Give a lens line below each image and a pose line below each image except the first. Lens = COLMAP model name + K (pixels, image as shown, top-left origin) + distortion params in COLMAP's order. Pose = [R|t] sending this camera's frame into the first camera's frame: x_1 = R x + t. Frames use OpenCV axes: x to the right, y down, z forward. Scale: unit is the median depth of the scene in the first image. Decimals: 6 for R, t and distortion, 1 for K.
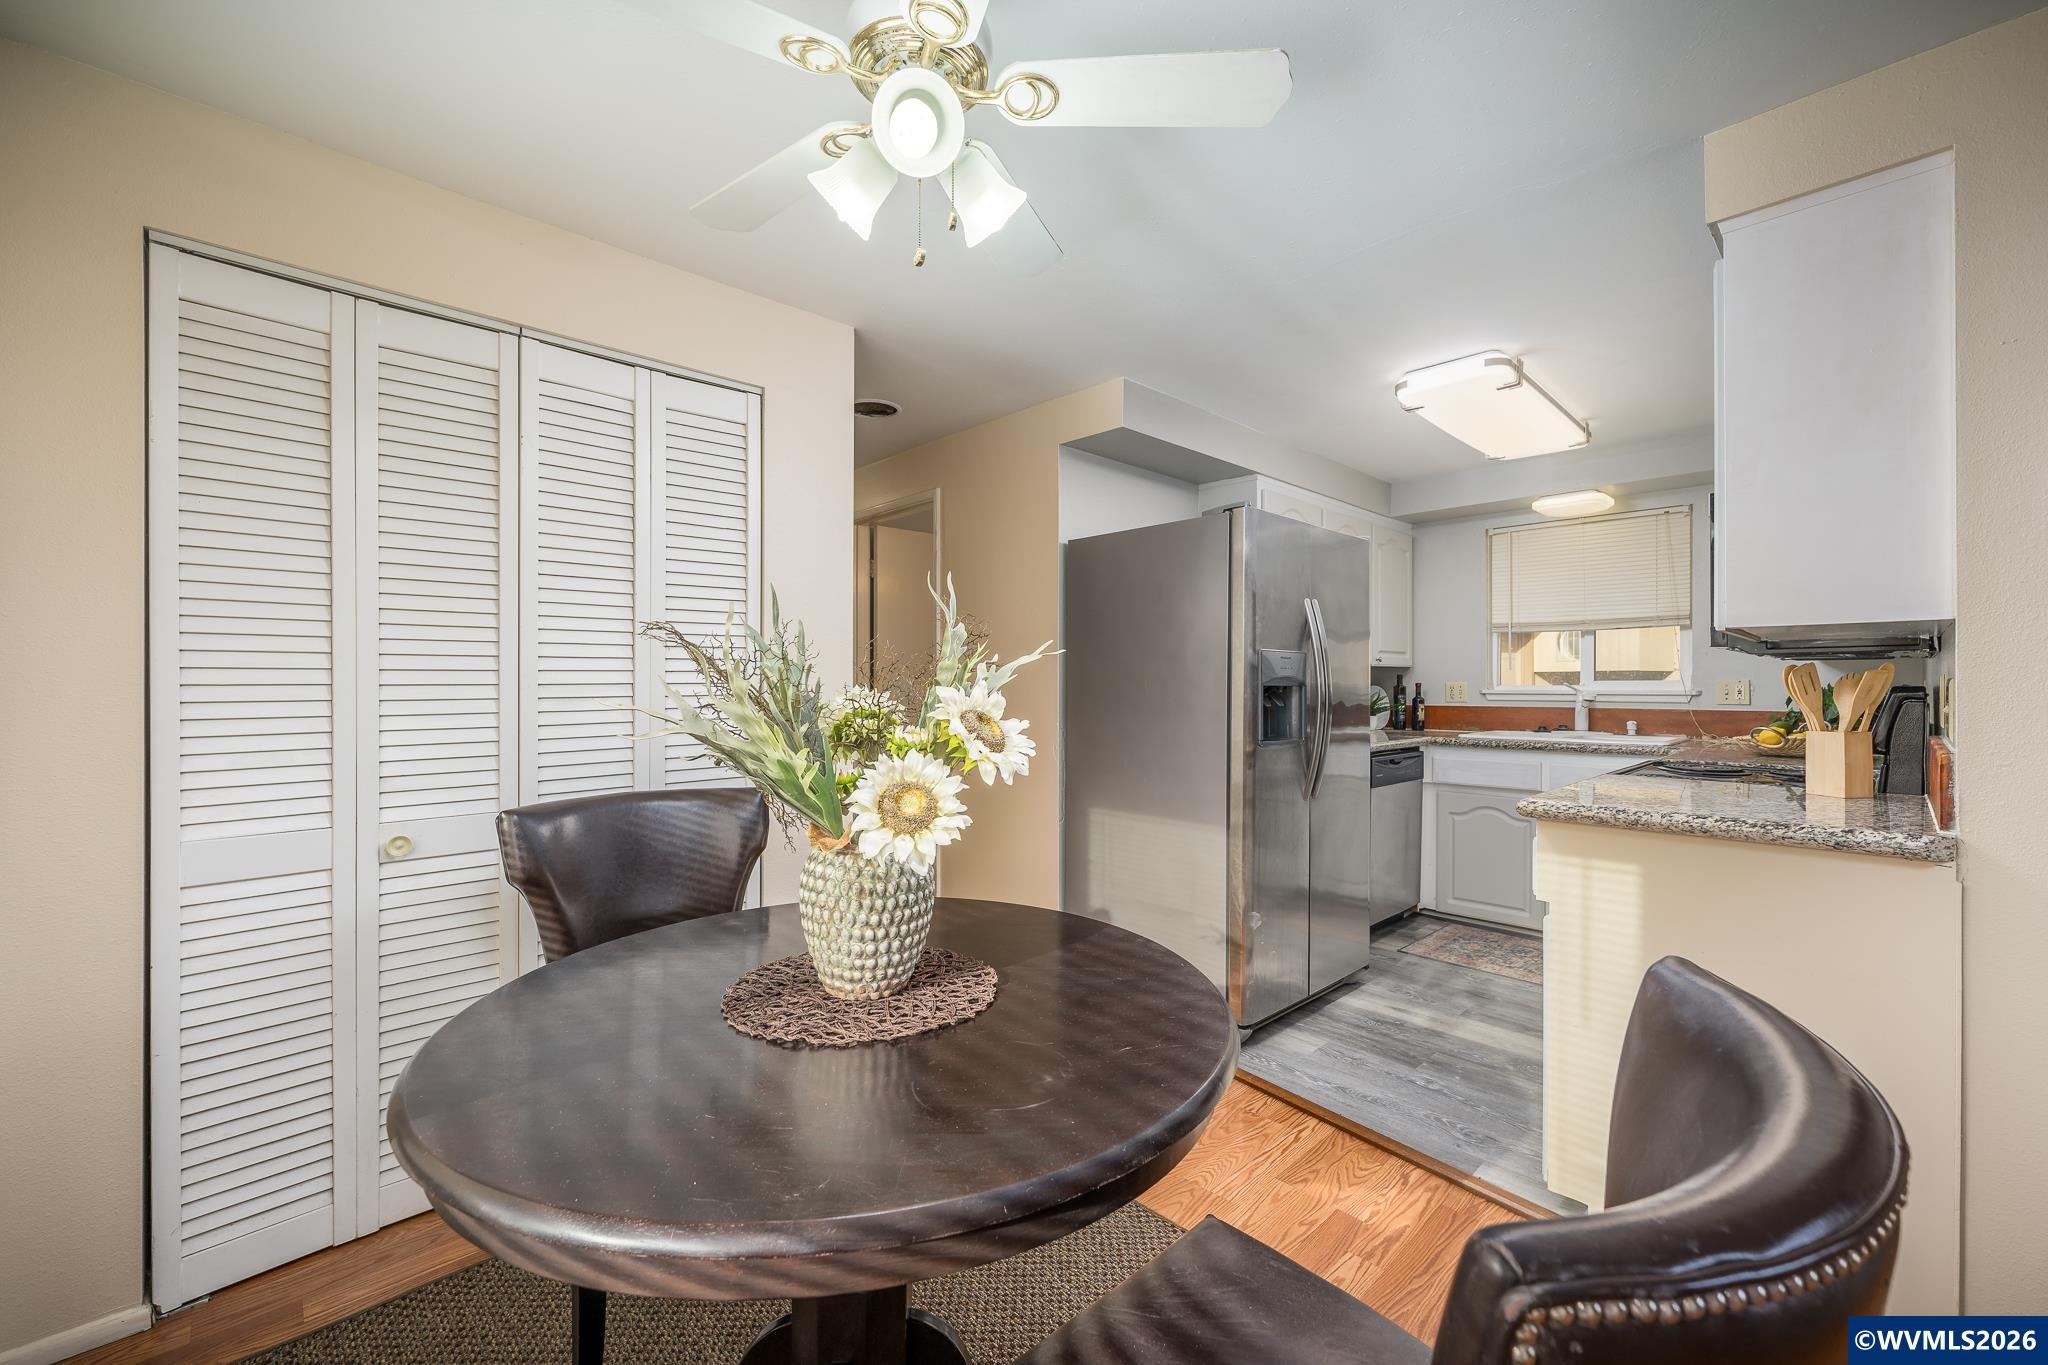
lens RADIAL K [[828.4, 0, 1018.7], [0, 828.4, 682.9], [0, 0, 1]] dist [-0.000405, -0.000040]
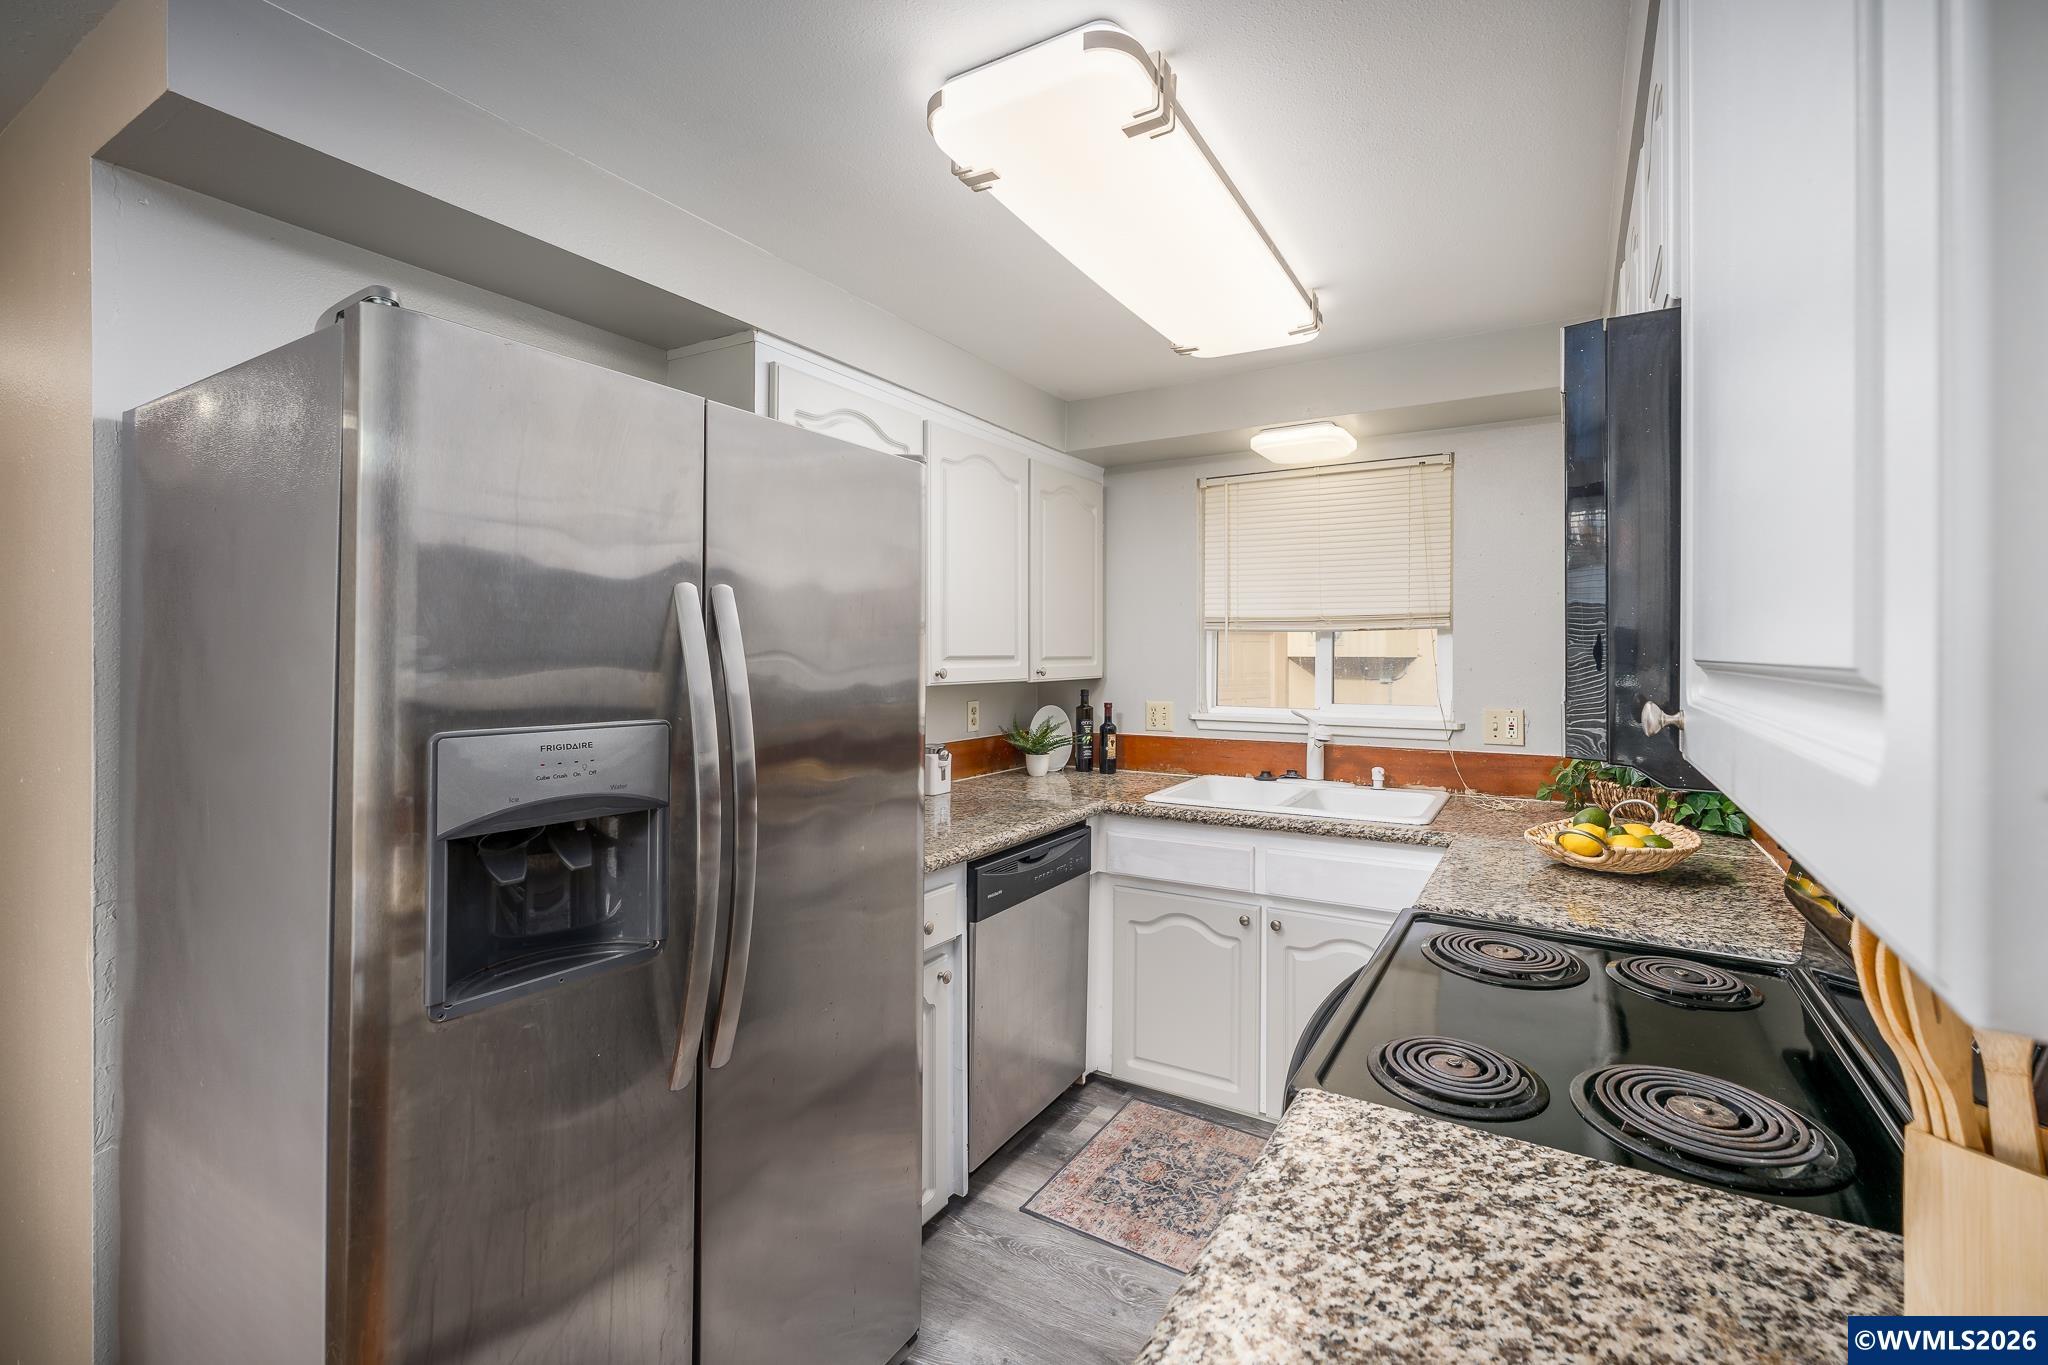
lens RADIAL K [[865.5, 0, 1077.4], [0, 865.5, 654.0], [0, 0, 1]] dist [0.001241, 0.000191]
pose [[0.955296, -0.001107, 0.295650, 0.286043], [-0.000188, 0.999991, 0.004354, -0.048669], [-0.295652, -0.004215, 0.955286, 0.383476]]
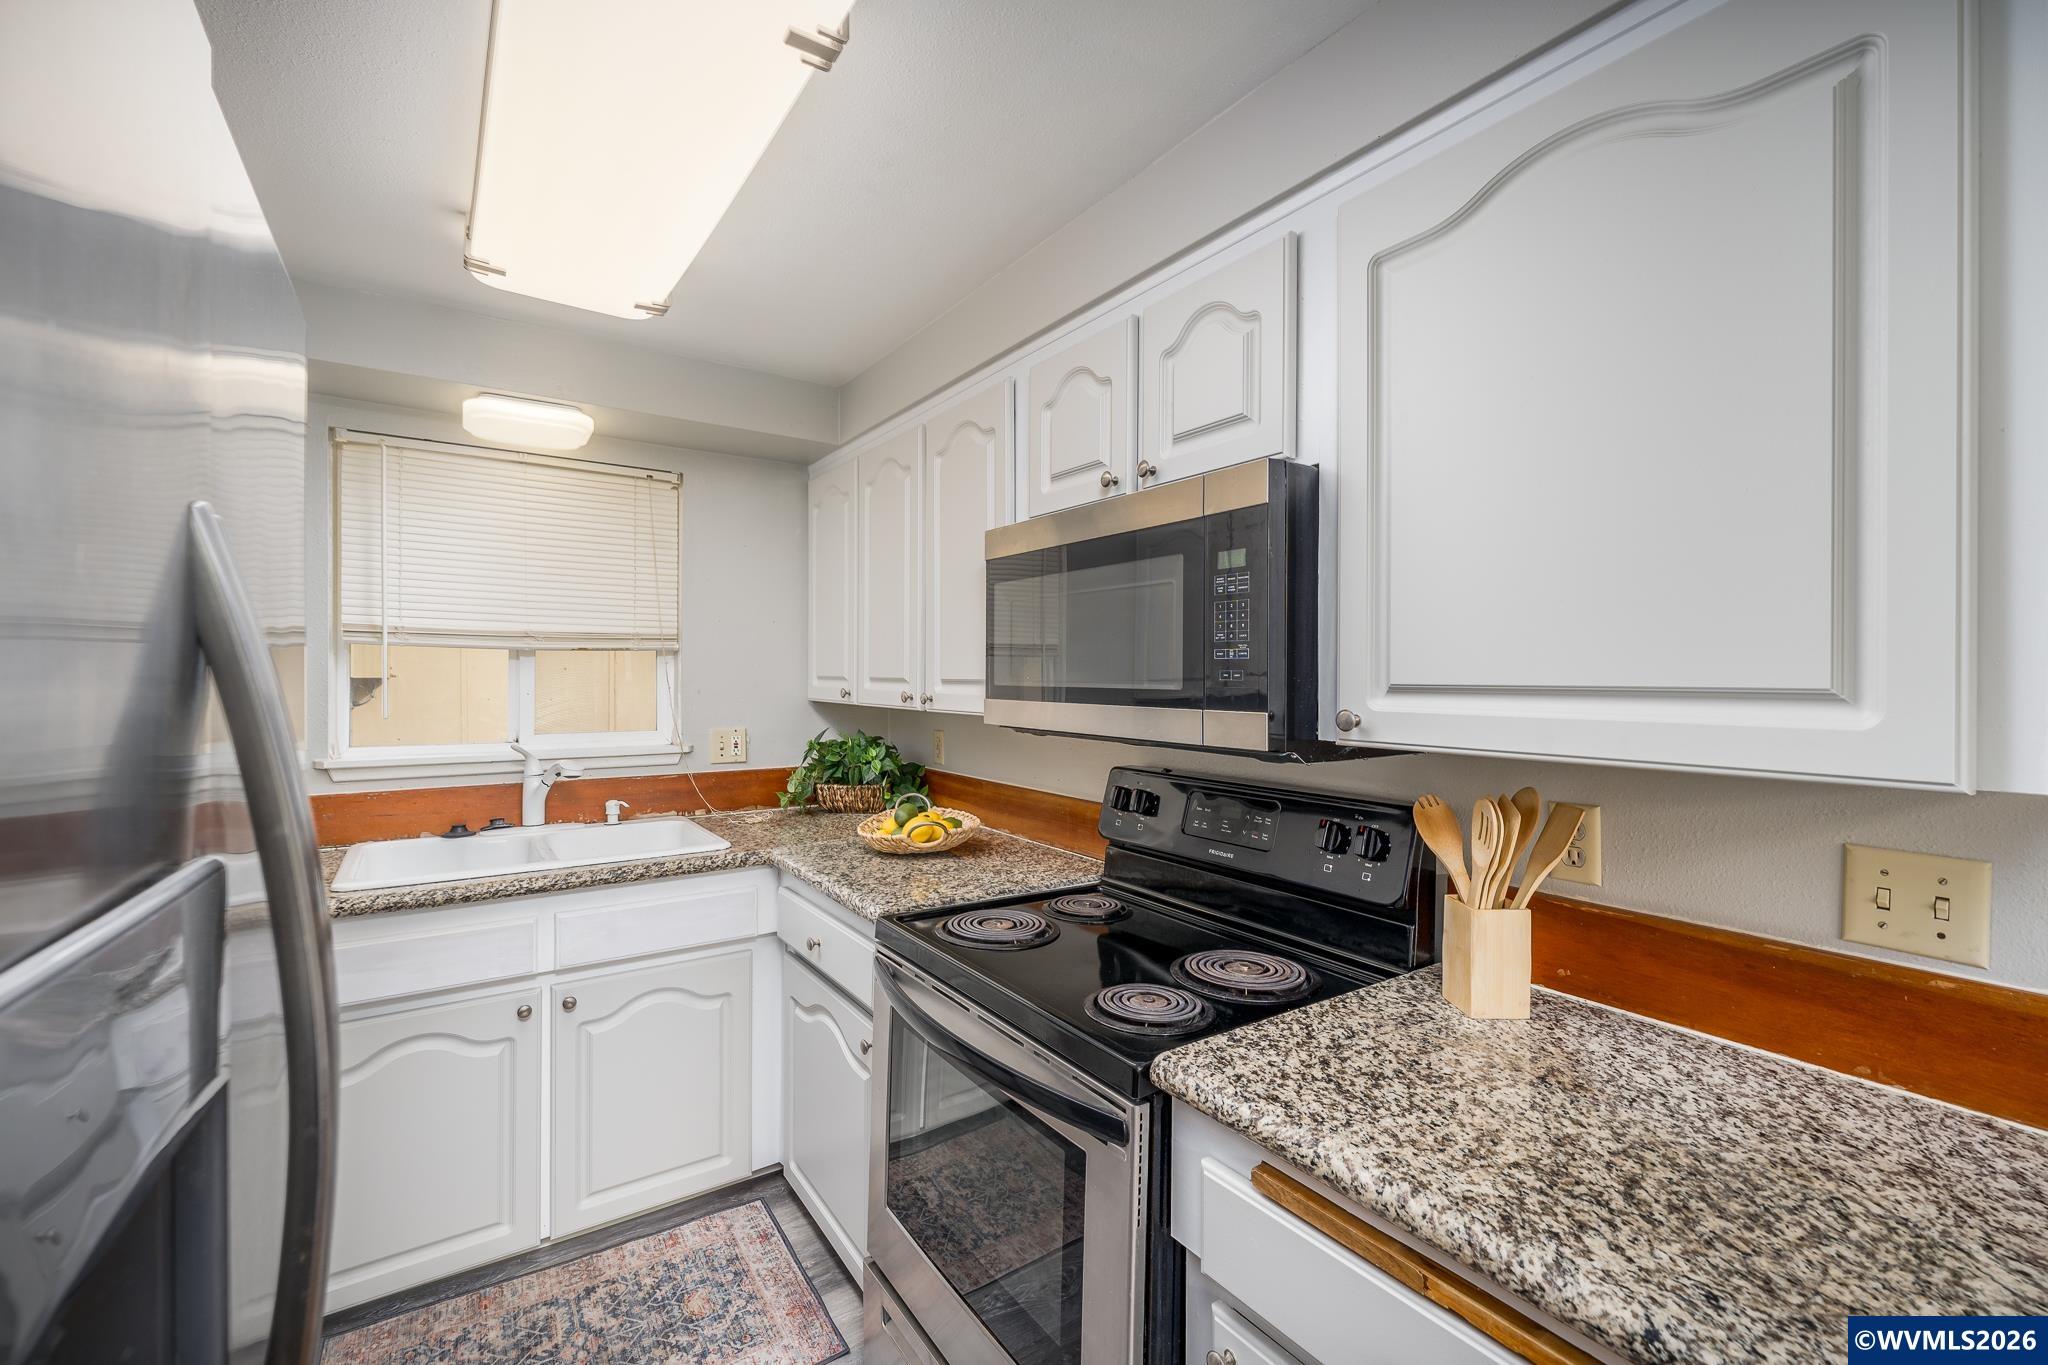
lens RADIAL K [[857.7, 0, 1024.0], [0, 857.7, 682.5], [0, 0, 1]] dist [-0.000414, -0.000037]
pose [[0.164799, -0.008788, 0.986288, 0.152082], [-0.005751, 0.999935, 0.009871, -0.049177], [-0.986310, -0.007299, 0.164738, 0.574742]]
